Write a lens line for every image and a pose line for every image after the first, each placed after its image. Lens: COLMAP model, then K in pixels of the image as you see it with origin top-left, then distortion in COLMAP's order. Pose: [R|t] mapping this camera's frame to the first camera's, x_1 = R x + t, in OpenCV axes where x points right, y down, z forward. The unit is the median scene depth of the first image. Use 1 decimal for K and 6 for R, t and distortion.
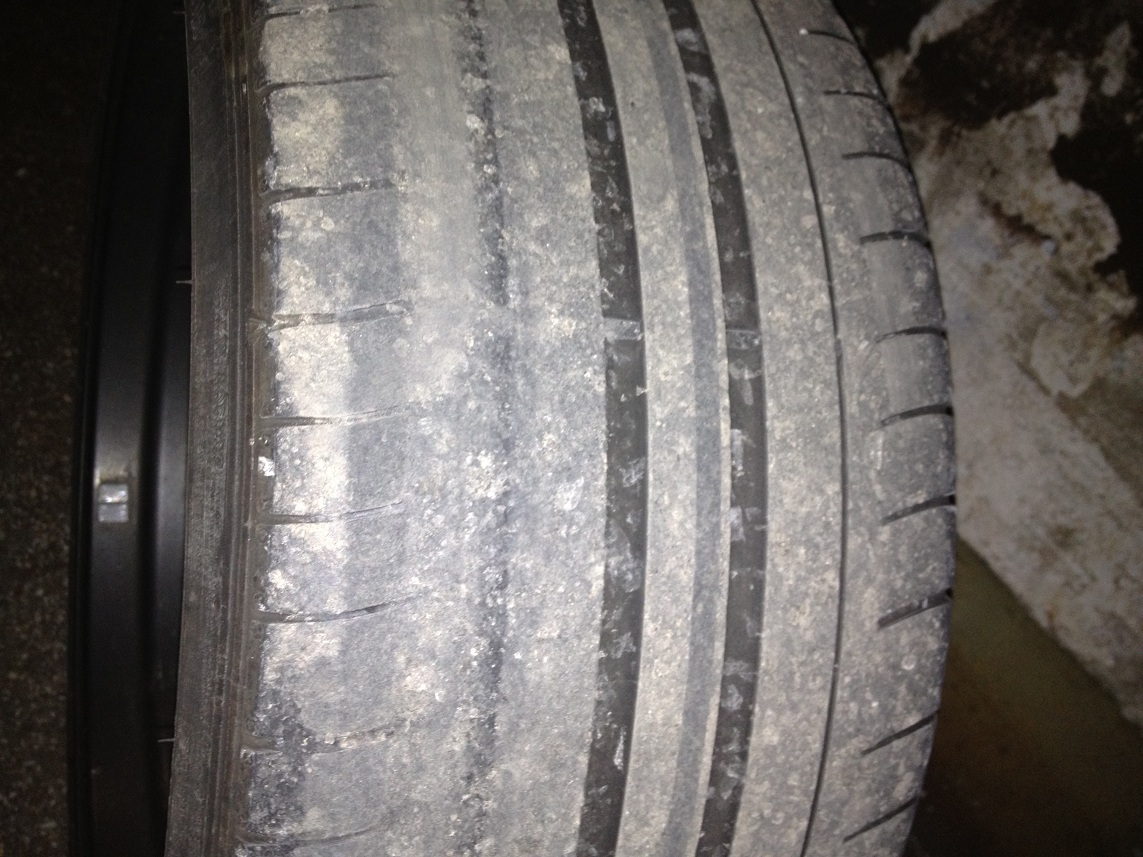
lens RADIAL K [[1110.9, 0, 574.4], [0, 1110.9, 433.4], [0, 0, 1]] dist [0.127323, -0.360416]
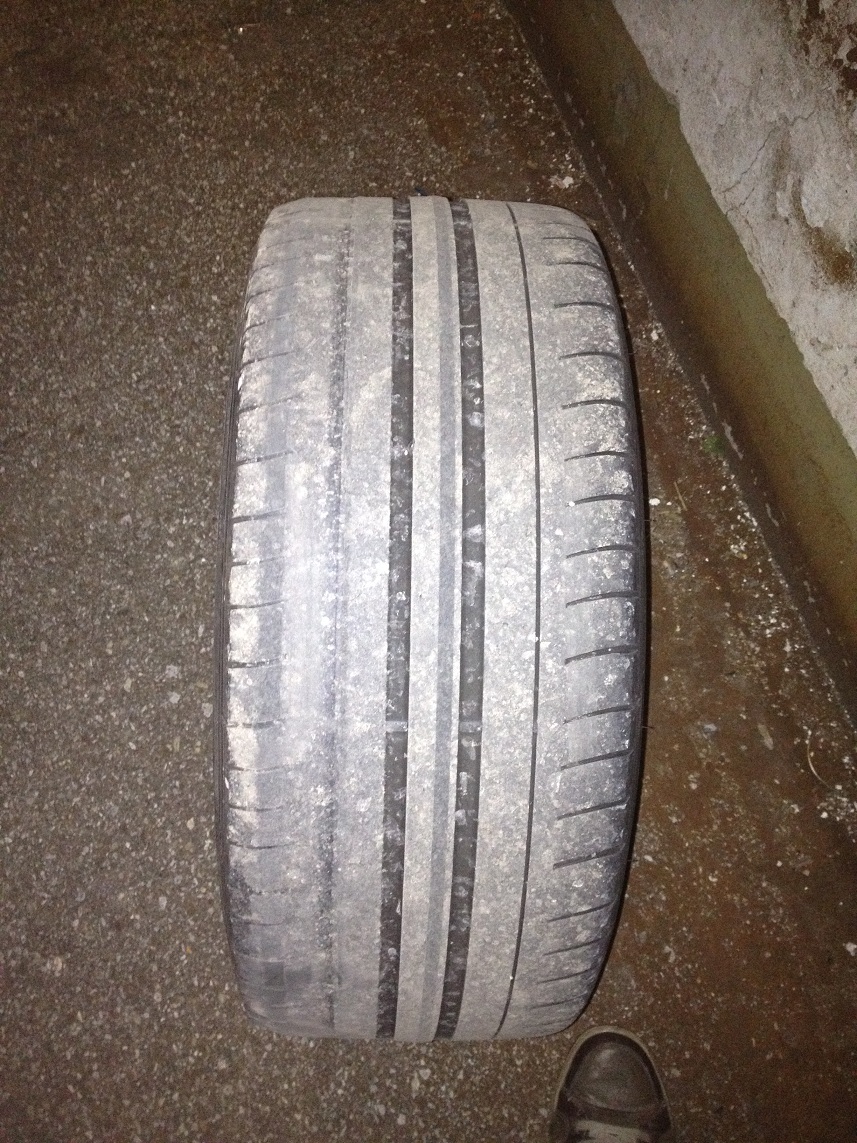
lens RADIAL K [[1110.9, 0, 428.5], [0, 1110.9, 571.5], [0, 0, 1]] dist [0.127323, -0.360416]
pose [[0.905742, 0.137407, -0.400937, 0.835242], [0.002752, 0.944061, 0.329761, -0.988732], [0.423820, -0.299781, 0.854697, -0.569089]]
